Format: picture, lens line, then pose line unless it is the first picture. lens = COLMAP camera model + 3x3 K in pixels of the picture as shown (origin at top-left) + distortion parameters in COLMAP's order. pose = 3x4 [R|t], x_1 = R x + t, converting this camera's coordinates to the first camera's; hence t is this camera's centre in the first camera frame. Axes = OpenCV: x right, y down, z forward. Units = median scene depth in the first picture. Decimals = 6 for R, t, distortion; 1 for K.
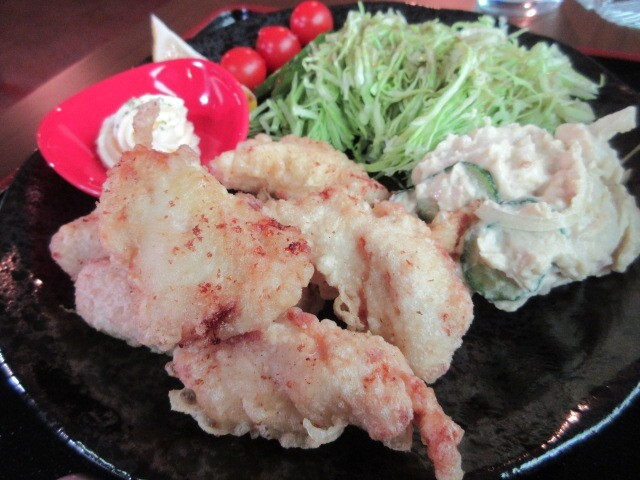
lens RADIAL K [[456.4, 0, 344.2], [0, 456.4, 249.8], [0, 0, 1]] dist [0.000928, 0.000895]
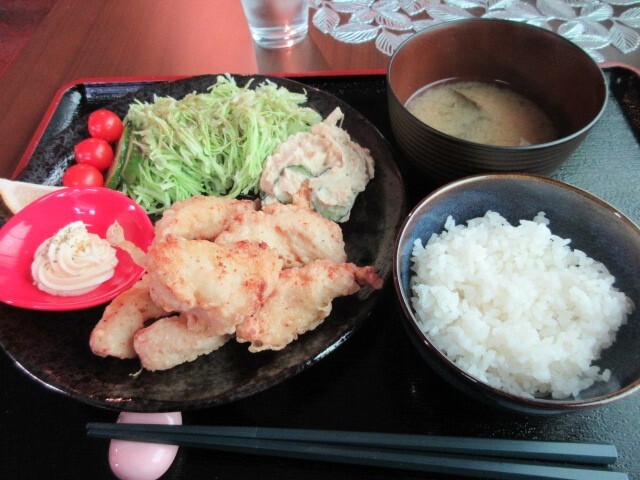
lens RADIAL K [[451.4, 0, 320.0], [0, 451.4, 240.0], [0, 0, 1]] dist [-0.002099, -0.000925]
pose [[0.720669, -0.529800, 0.447156, -0.655291], [0.520739, 0.839462, 0.155351, -0.164822], [-0.457675, 0.120895, 0.880862, -0.687338]]
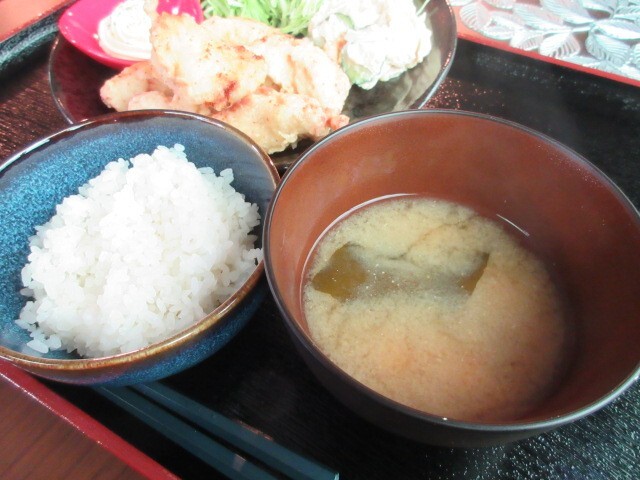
lens RADIAL K [[456.4, 0, 344.2], [0, 456.4, 249.8], [0, 0, 1]] dist [0.000928, 0.000895]
pose [[0.968603, -0.183702, 0.167517, -0.193611], [0.163007, 0.978024, 0.129991, 0.527430], [-0.187716, -0.098604, 0.977262, -0.939039]]
